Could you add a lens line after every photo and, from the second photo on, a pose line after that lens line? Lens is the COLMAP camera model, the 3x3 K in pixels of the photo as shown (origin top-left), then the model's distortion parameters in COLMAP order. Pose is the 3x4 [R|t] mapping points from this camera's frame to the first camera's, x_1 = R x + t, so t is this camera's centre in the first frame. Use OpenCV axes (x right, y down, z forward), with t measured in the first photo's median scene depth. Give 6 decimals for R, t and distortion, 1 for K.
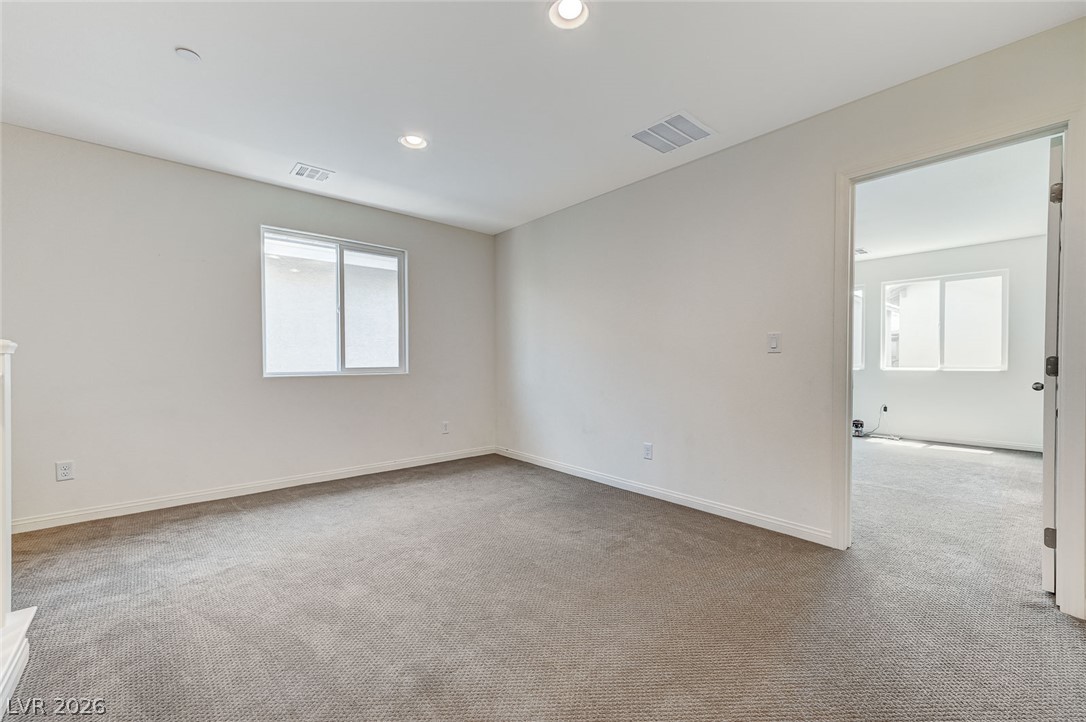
lens RADIAL K [[442.6, 0, 546.8], [0, 442.6, 363.8], [0, 0, 1]] dist [0.005806, 0.000247]
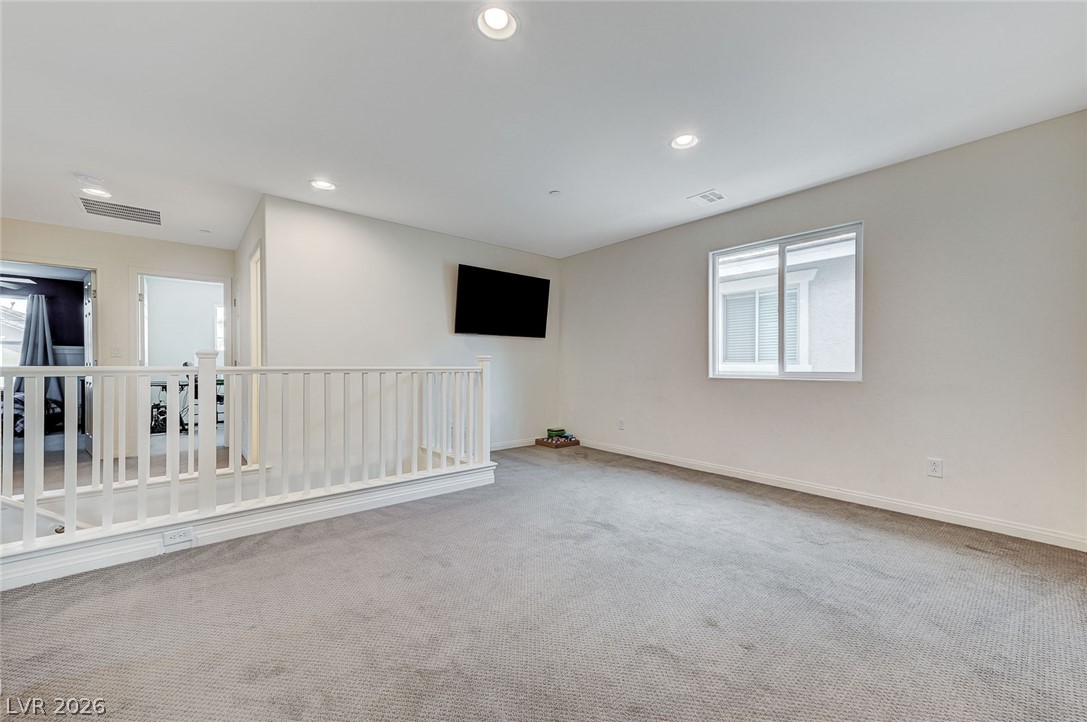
lens RADIAL K [[428.3, 0, 546.1], [0, 428.3, 366.3], [0, 0, 1]] dist [0.022778, 0.000280]
pose [[-0.010664, 0.006724, -0.999921, 0.537854], [-0.006661, 0.999955, 0.006795, -0.005998], [0.999921, 0.006733, -0.010619, 0.565330]]
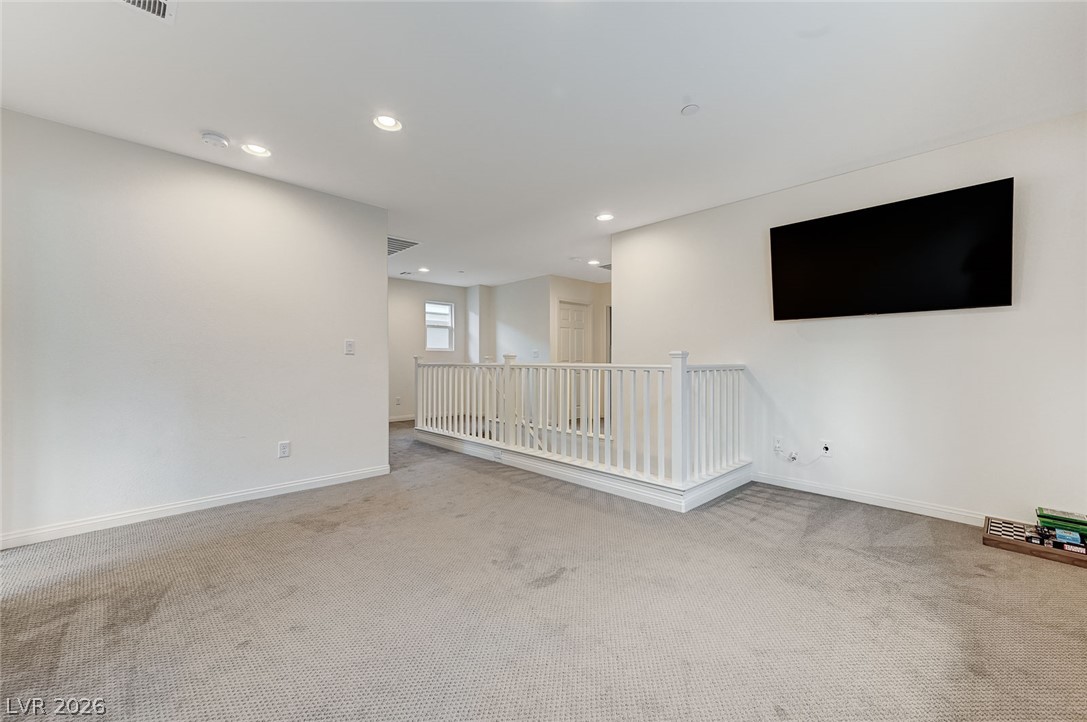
lens RADIAL K [[432.9, 0, 543.4], [0, 432.9, 351.6], [0, 0, 1]] dist [0.023549, 0.000023]
pose [[-0.998325, -0.001534, -0.057835, -0.187907], [-0.000355, 0.999792, -0.020403, -0.004558], [0.057854, -0.020348, -0.998118, 1.243551]]
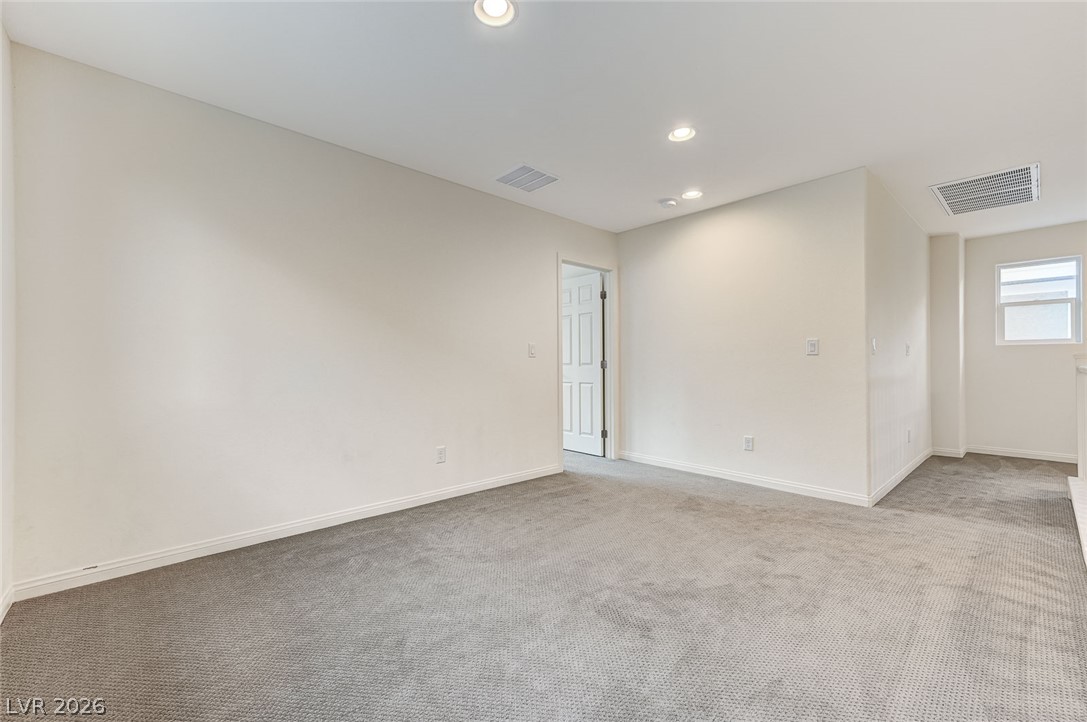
lens RADIAL K [[433.1, 0, 543.5], [0, 433.1, 361.0], [0, 0, 1]] dist [0.000525, 0.000147]
pose [[-0.032863, 0.005335, 0.999446, -0.710996], [0.004490, 0.999976, -0.005190, -0.004476], [-0.999450, 0.004317, -0.032886, 0.768100]]
